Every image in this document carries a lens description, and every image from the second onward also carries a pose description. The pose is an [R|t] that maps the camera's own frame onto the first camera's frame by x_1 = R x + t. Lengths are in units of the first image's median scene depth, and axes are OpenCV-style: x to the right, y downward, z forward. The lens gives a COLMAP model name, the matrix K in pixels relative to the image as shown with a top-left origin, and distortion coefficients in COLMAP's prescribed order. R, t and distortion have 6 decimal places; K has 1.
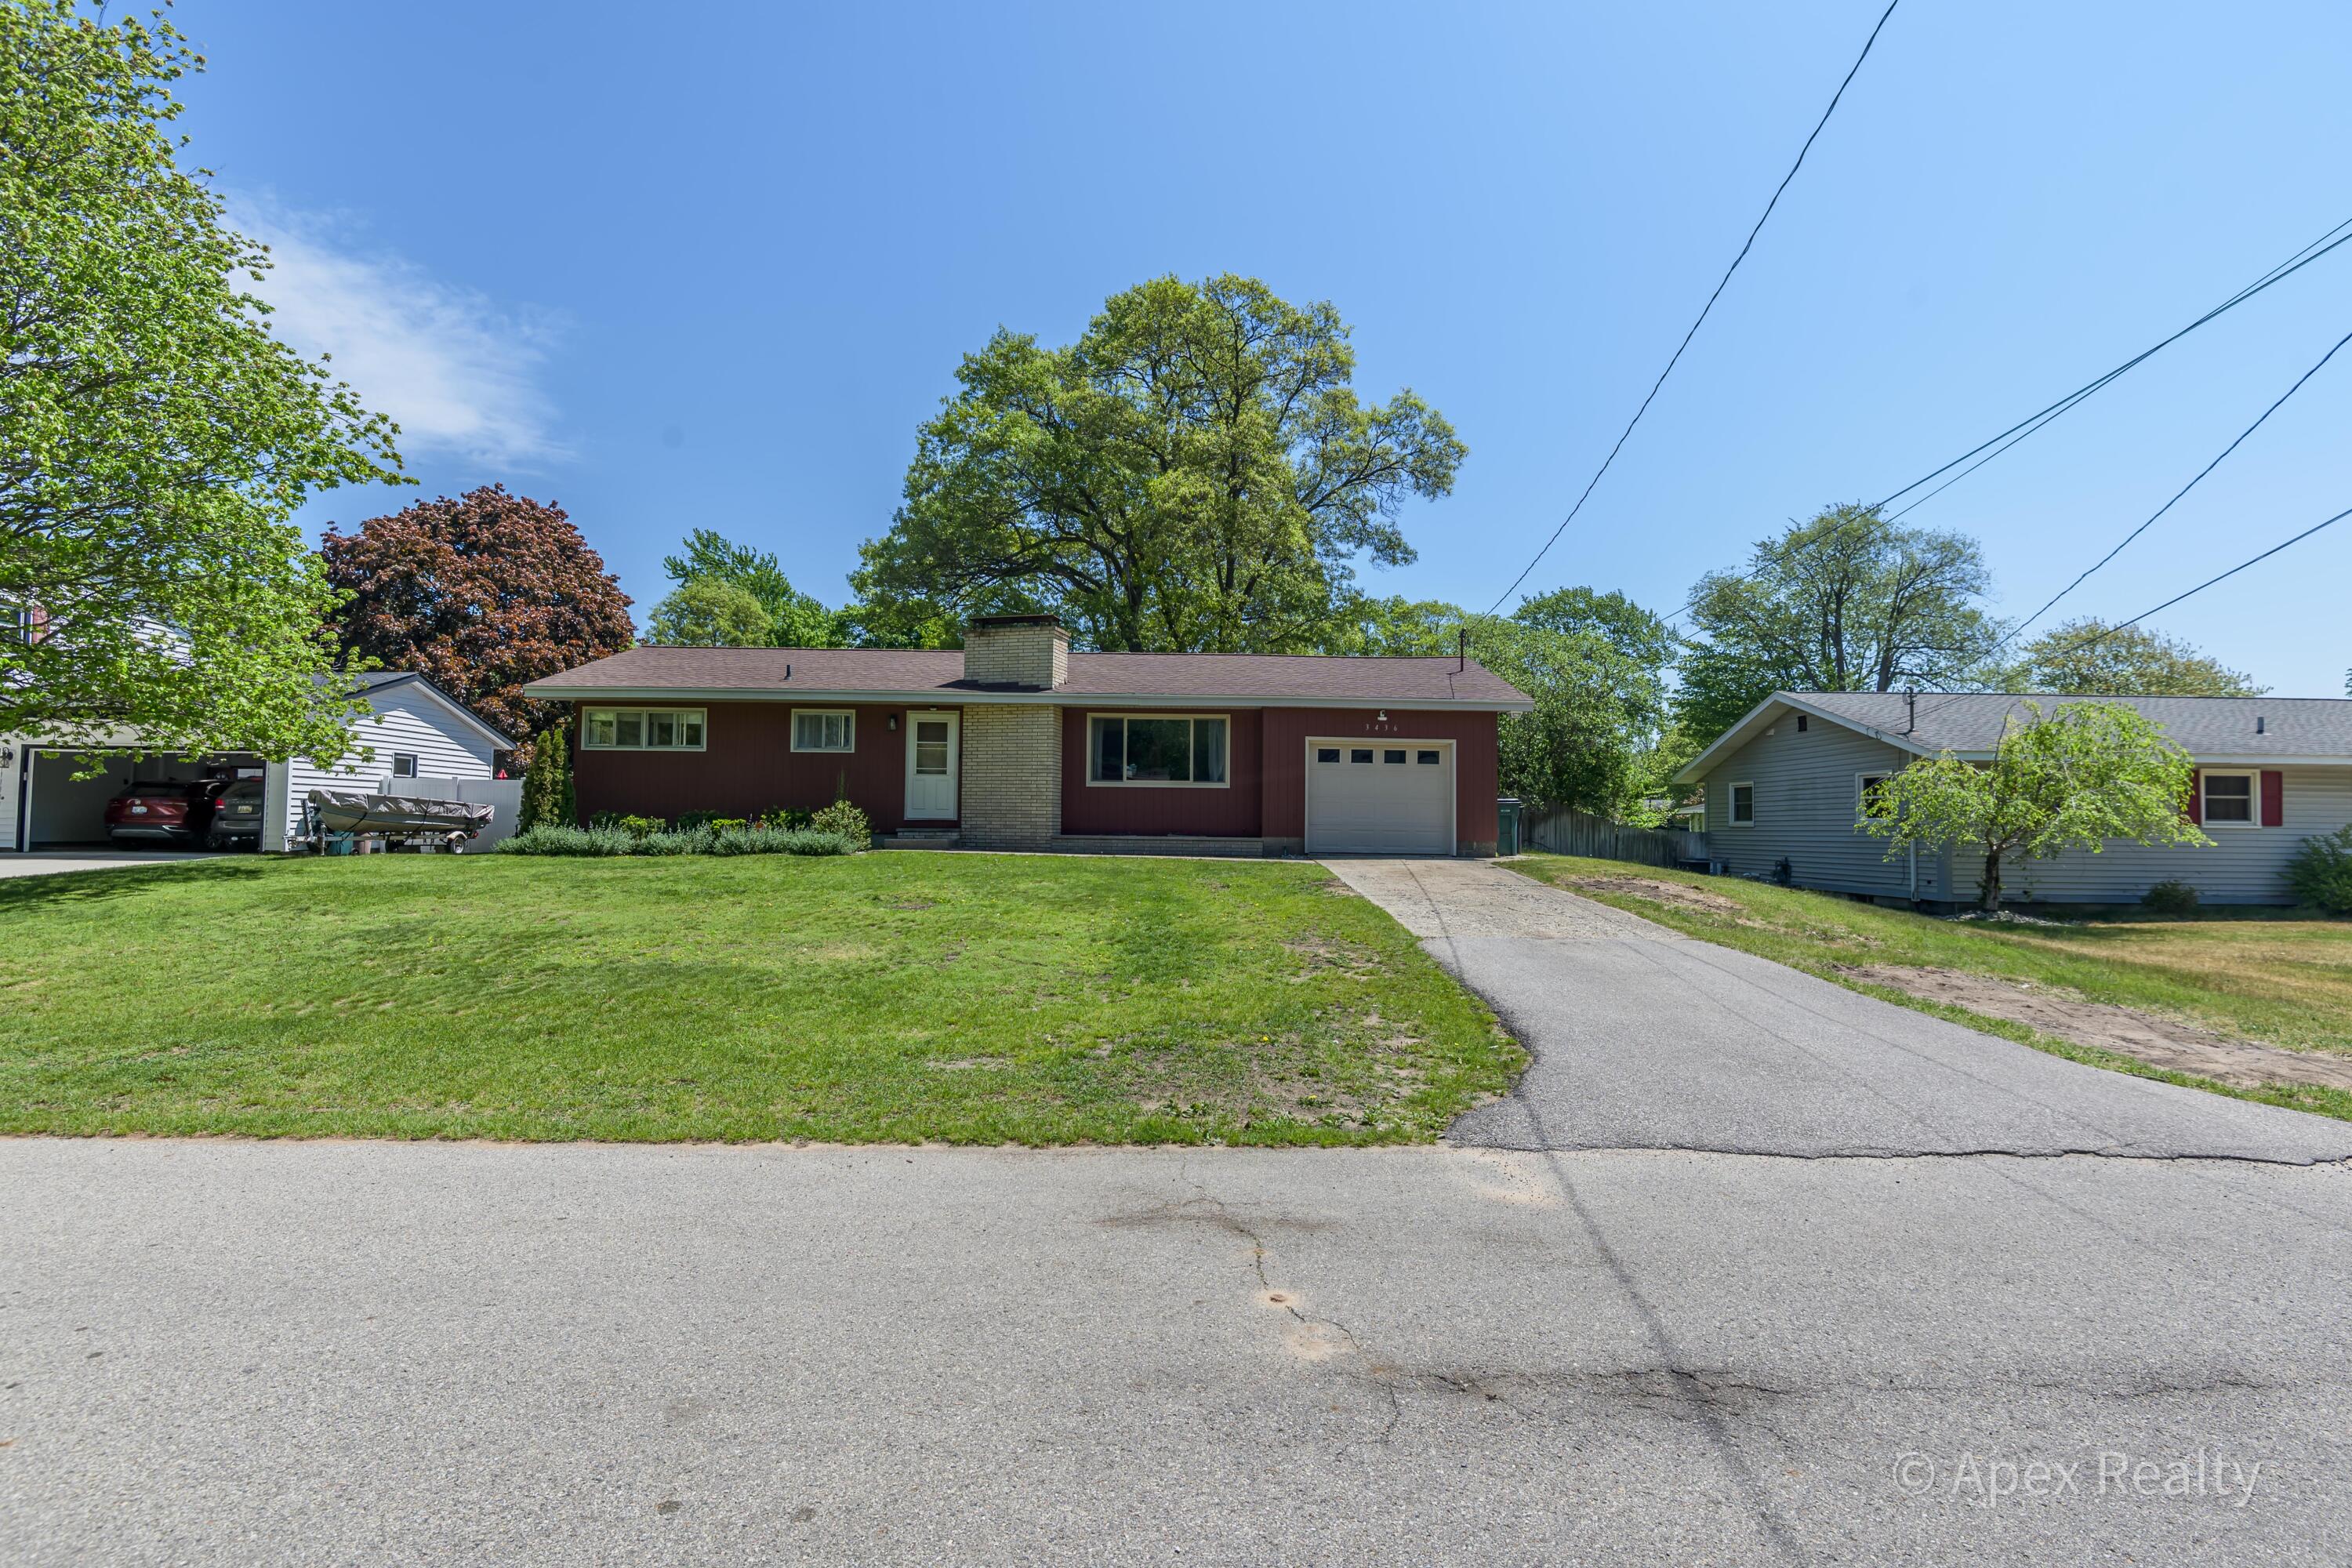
lens RADIAL K [[1068.7, 0, 1184.3], [0, 1068.7, 785.0], [0, 0, 1]] dist [-0.003379, -0.003587]
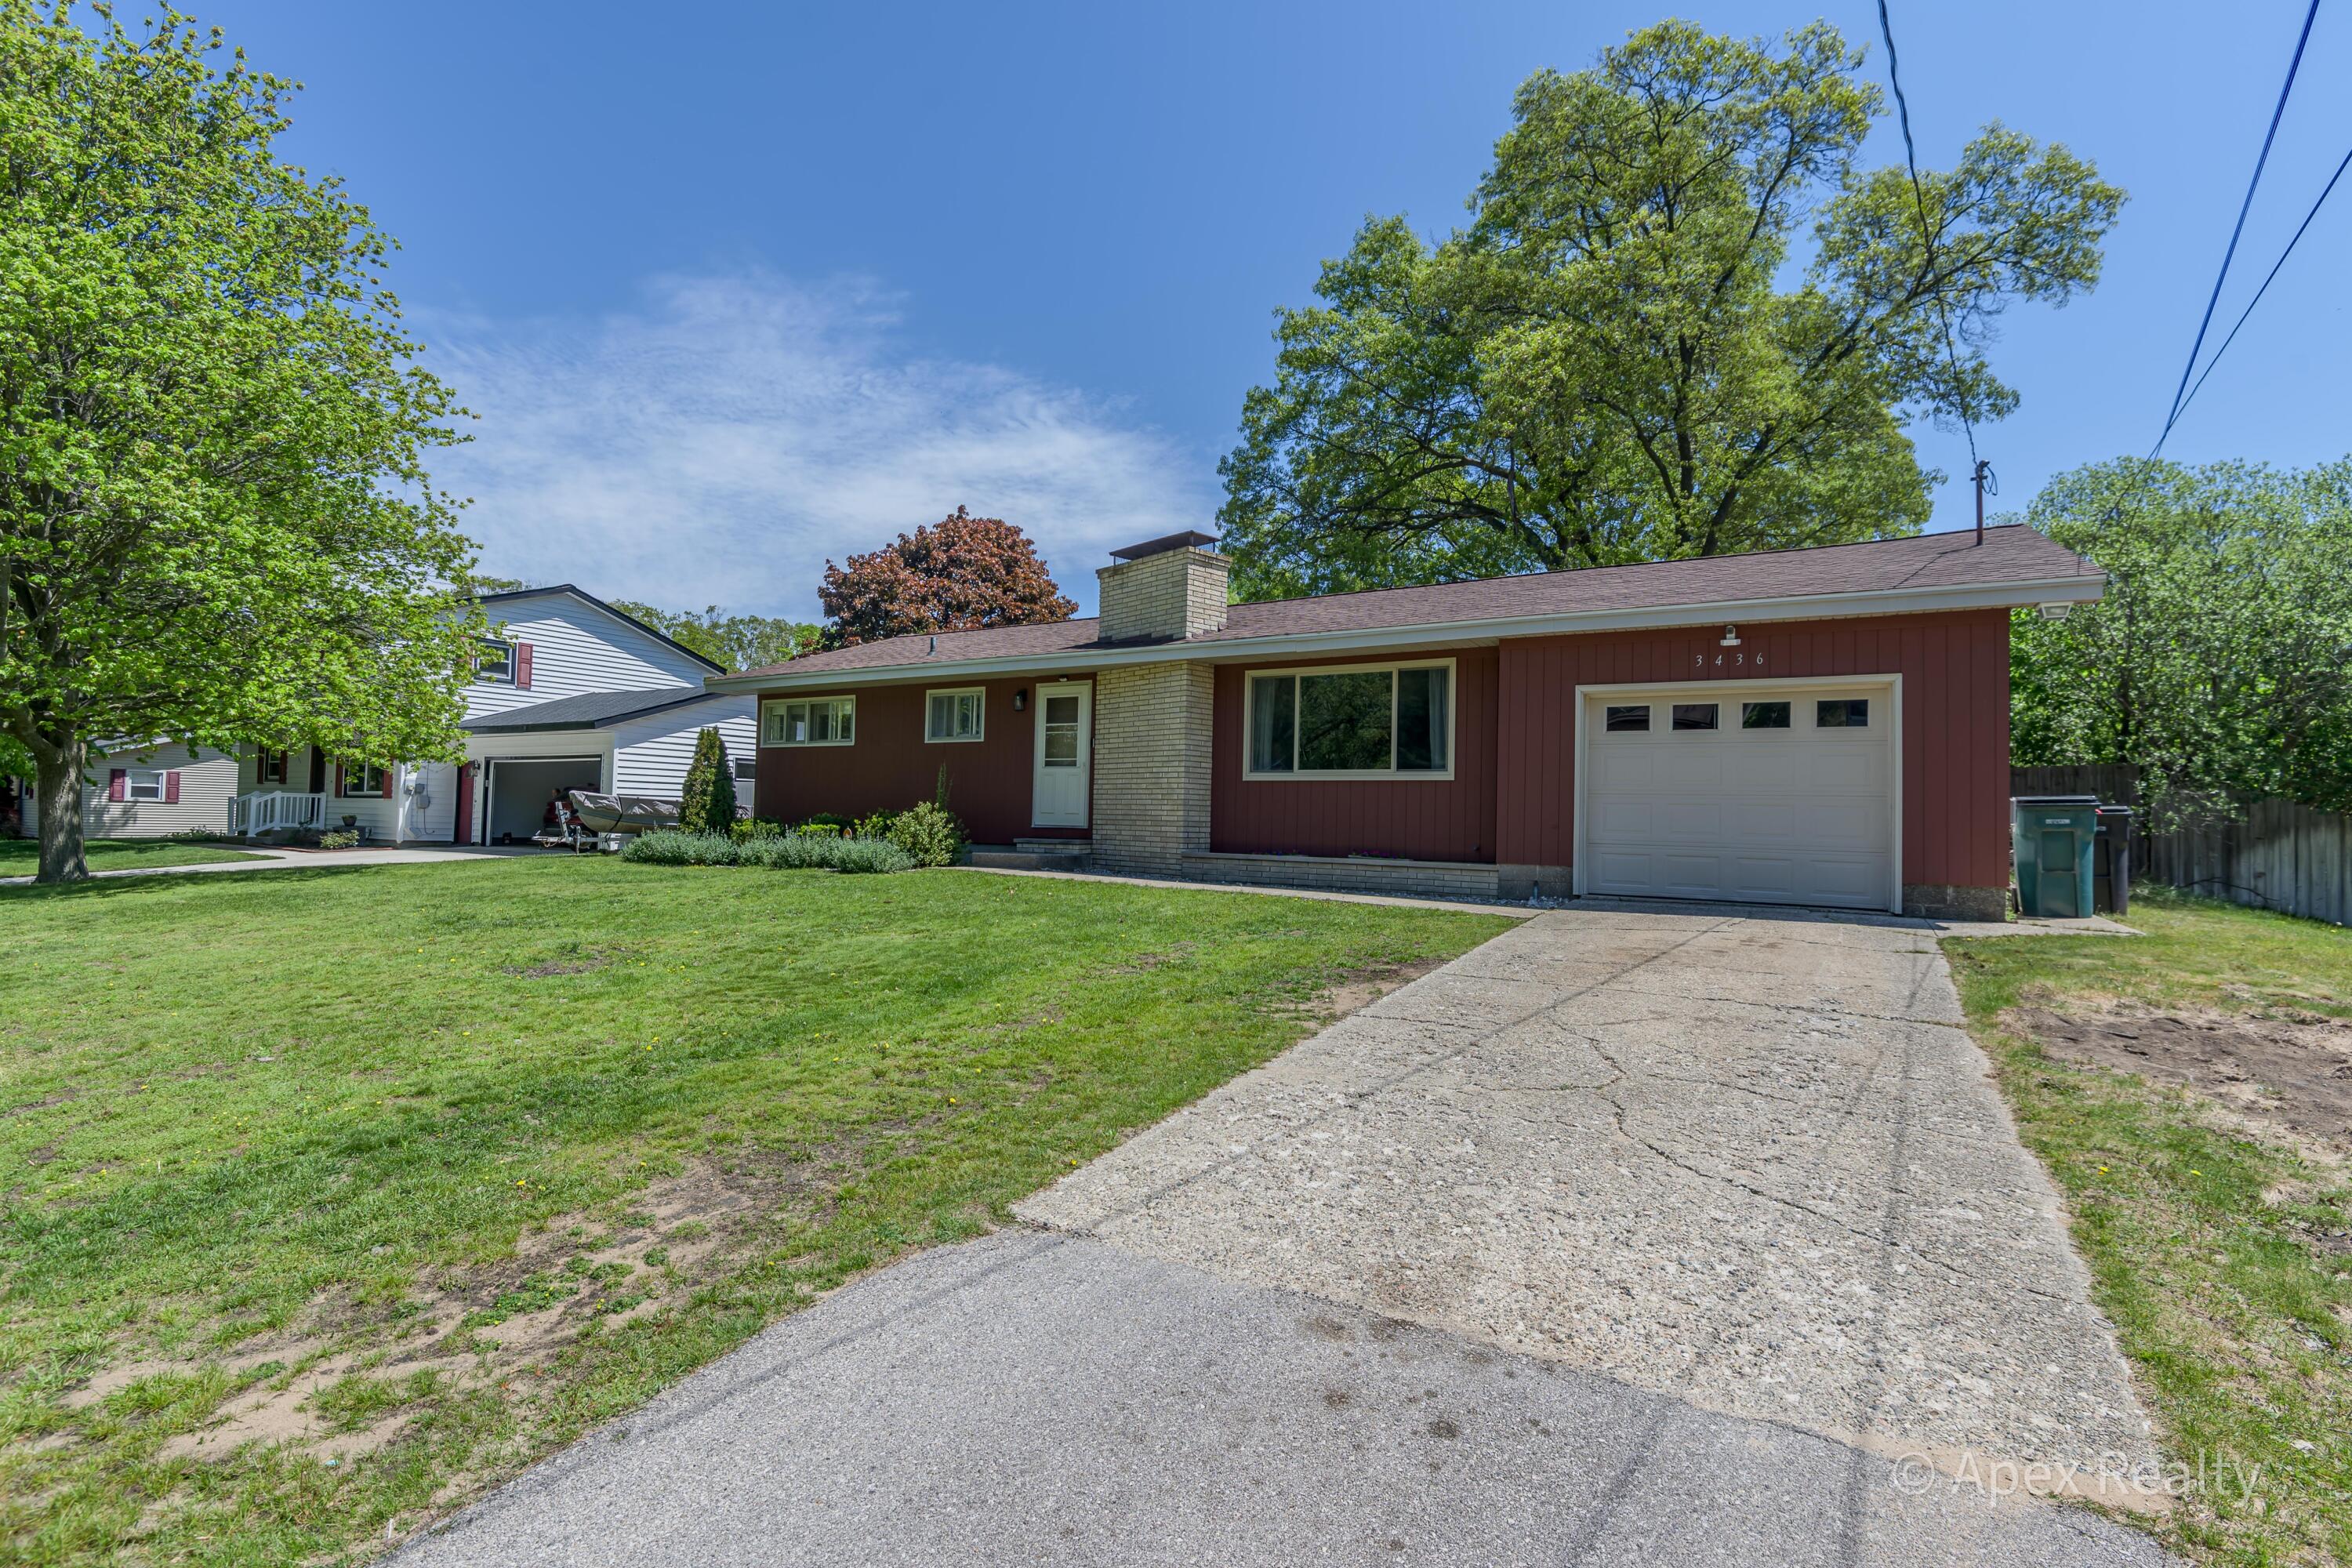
lens RADIAL K [[1068.7, 0, 1172.3], [0, 1068.7, 788.2], [0, 0, 1]] dist [-0.003379, -0.003587]
pose [[0.843647, -0.008633, -0.536829, 0.230640], [0.007325, 0.999963, -0.004569, 0.008989], [0.536848, -0.000077, 0.843679, 0.409570]]
